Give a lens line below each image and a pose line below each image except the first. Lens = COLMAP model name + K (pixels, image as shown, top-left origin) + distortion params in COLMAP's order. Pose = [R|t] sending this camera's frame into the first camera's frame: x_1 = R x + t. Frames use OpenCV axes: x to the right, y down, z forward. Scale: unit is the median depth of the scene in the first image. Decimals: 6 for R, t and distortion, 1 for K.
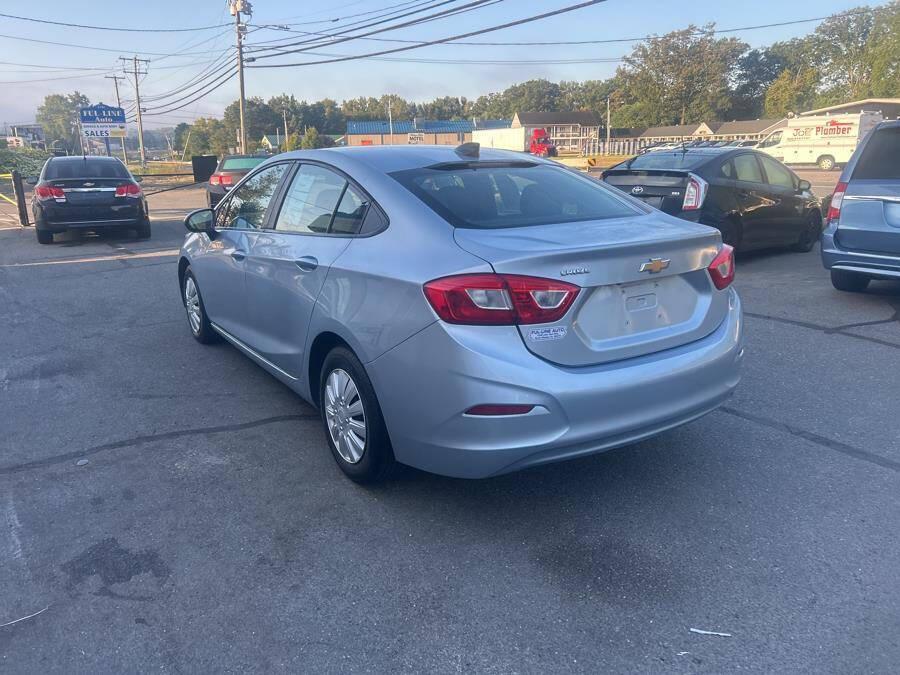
lens RADIAL K [[677.0, 0, 438.8], [0, 677.0, 332.0], [0, 0, 1]] dist [0.048936, -0.051504]
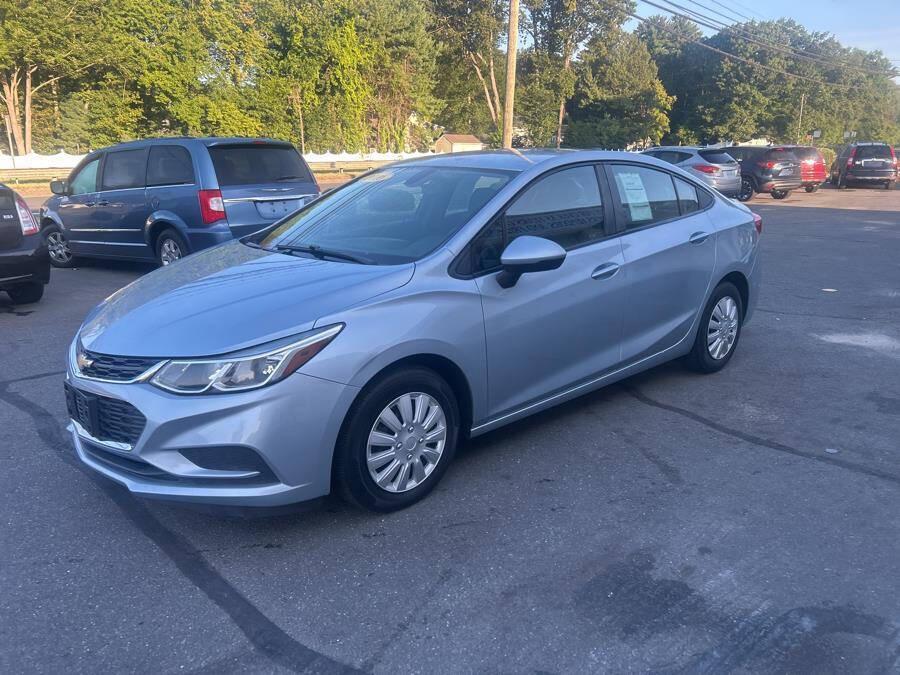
lens RADIAL K [[677.0, 0, 437.3], [0, 677.0, 347.7], [0, 0, 1]] dist [0.048936, -0.051504]
pose [[-0.173196, -0.253637, 0.951668, -0.698312], [0.265064, 0.918615, 0.293067, -0.211048], [-0.948548, 0.303011, -0.091870, 0.827682]]
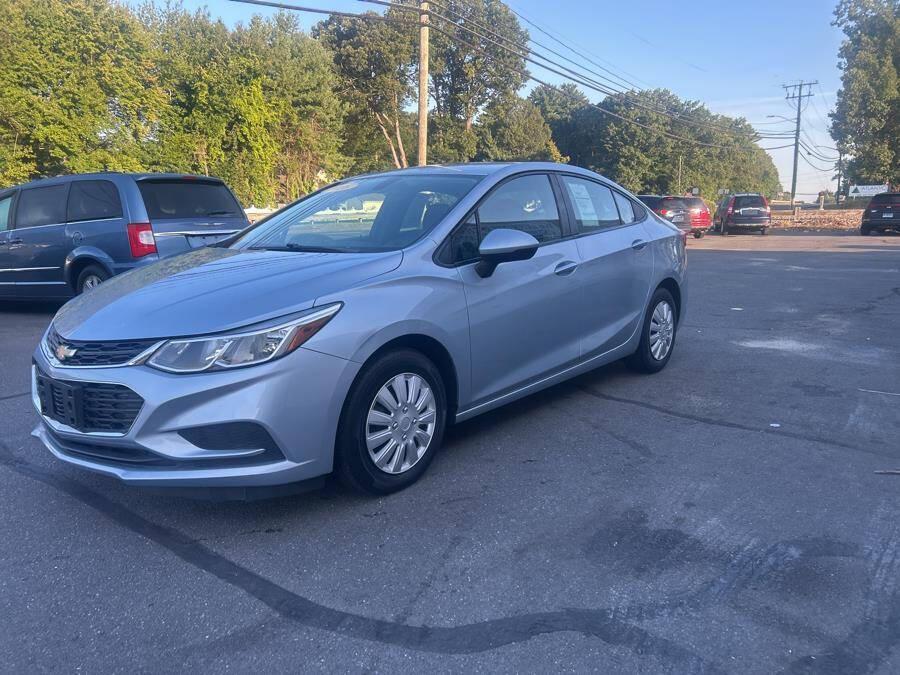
lens RADIAL K [[677.0, 0, 443.2], [0, 677.0, 341.7], [0, 0, 1]] dist [0.048936, -0.051504]
pose [[-0.310425, -0.162077, 0.936679, -0.710828], [0.262258, 0.932514, 0.248271, -0.185233], [-0.913705, 0.322721, -0.246970, 0.891478]]
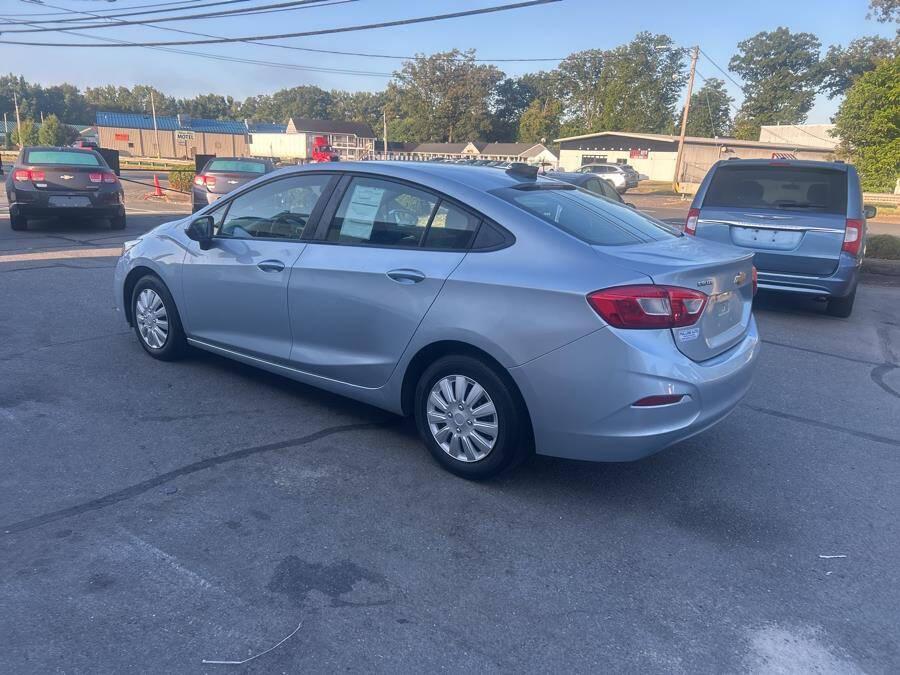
lens RADIAL K [[677.0, 0, 450.0], [0, 677.0, 347.7], [0, 0, 1]] dist [0.048936, -0.051504]
pose [[0.941487, -0.034196, 0.335311, -0.240787], [0.030871, 0.999407, 0.015241, -0.002300], [-0.335633, -0.003998, 0.941984, 0.000679]]
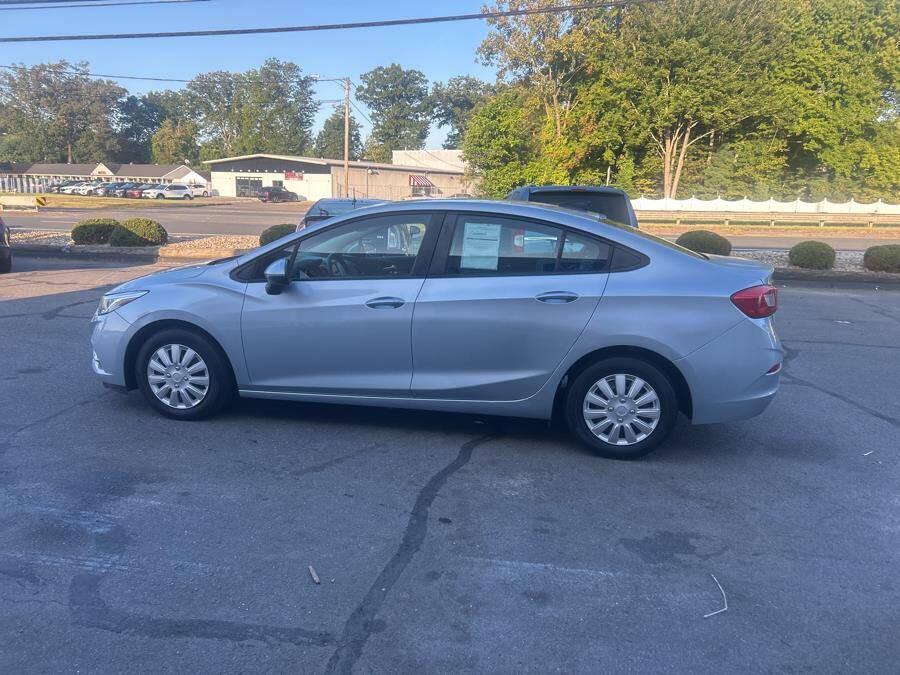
lens RADIAL K [[677.0, 0, 437.0], [0, 677.0, 340.4], [0, 0, 1]] dist [0.048936, -0.051504]
pose [[0.672423, -0.124723, 0.729583, -0.616273], [0.158334, 0.987122, 0.022819, -0.043578], [-0.723034, 0.100174, 0.683511, 0.167566]]
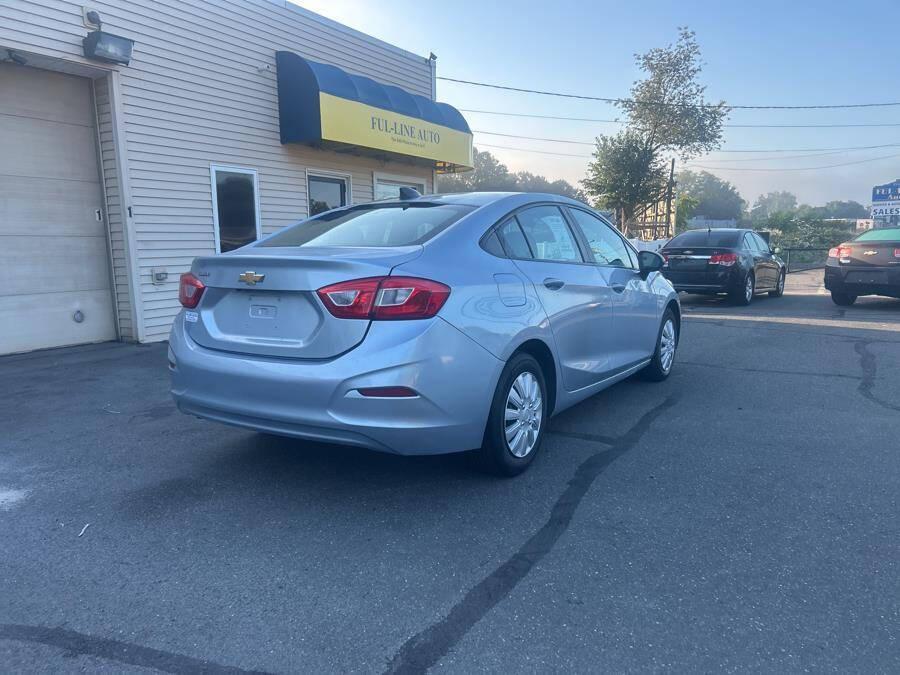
lens RADIAL K [[677.0, 0, 435.8], [0, 677.0, 348.5], [0, 0, 1]] dist [0.048936, -0.051504]
pose [[0.417123, 0.146383, -0.896984, 0.606171], [-0.230379, 0.971740, 0.051450, -0.045073], [0.879167, 0.185185, 0.439059, 0.314185]]
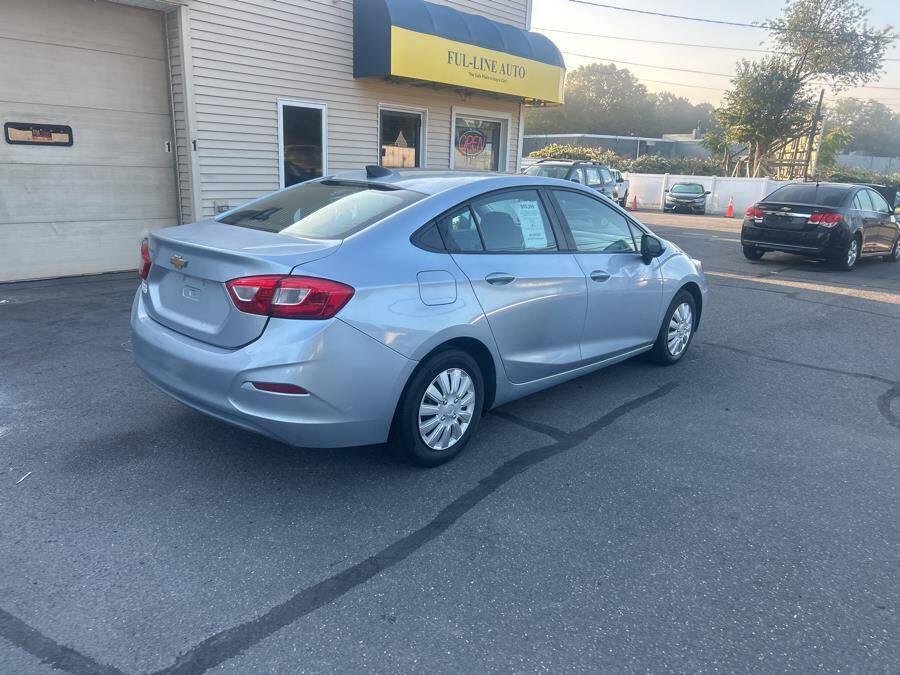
lens RADIAL K [[677.0, 0, 451.4], [0, 677.0, 337.2], [0, 0, 1]] dist [0.048936, -0.051504]
pose [[0.263472, 0.266911, -0.927006, 0.651247], [-0.294802, 0.937266, 0.186077, -0.137939], [0.918517, 0.224257, 0.325630, 0.431575]]
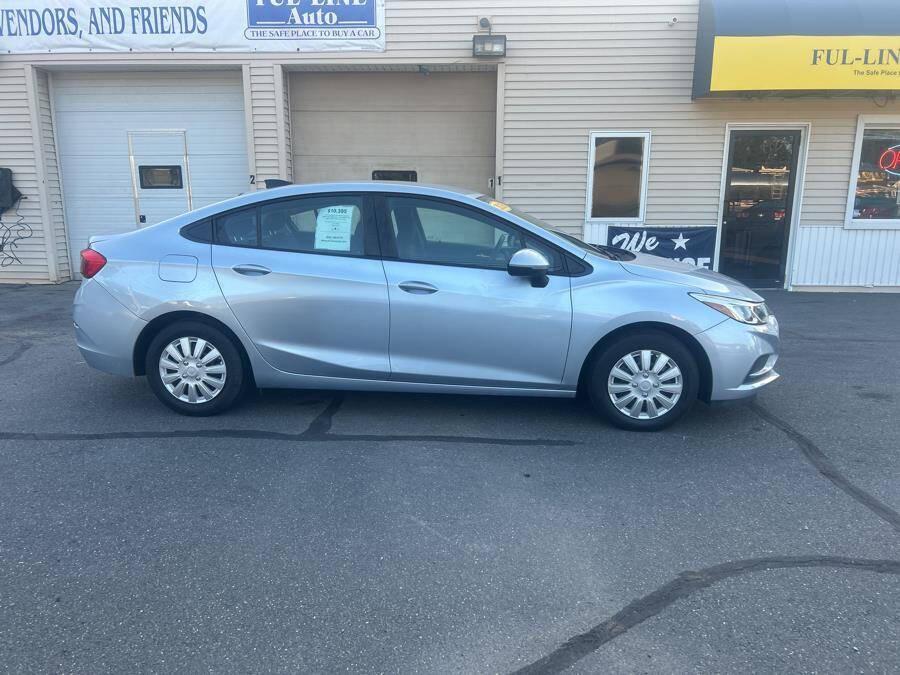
lens RADIAL K [[677.0, 0, 443.0], [0, 677.0, 340.0], [0, 0, 1]] dist [0.048936, -0.051504]
pose [[-0.606887, 0.179993, -0.774139, 0.527616], [-0.204201, 0.906011, 0.370738, -0.305202], [0.768108, 0.383076, -0.513091, 1.131484]]
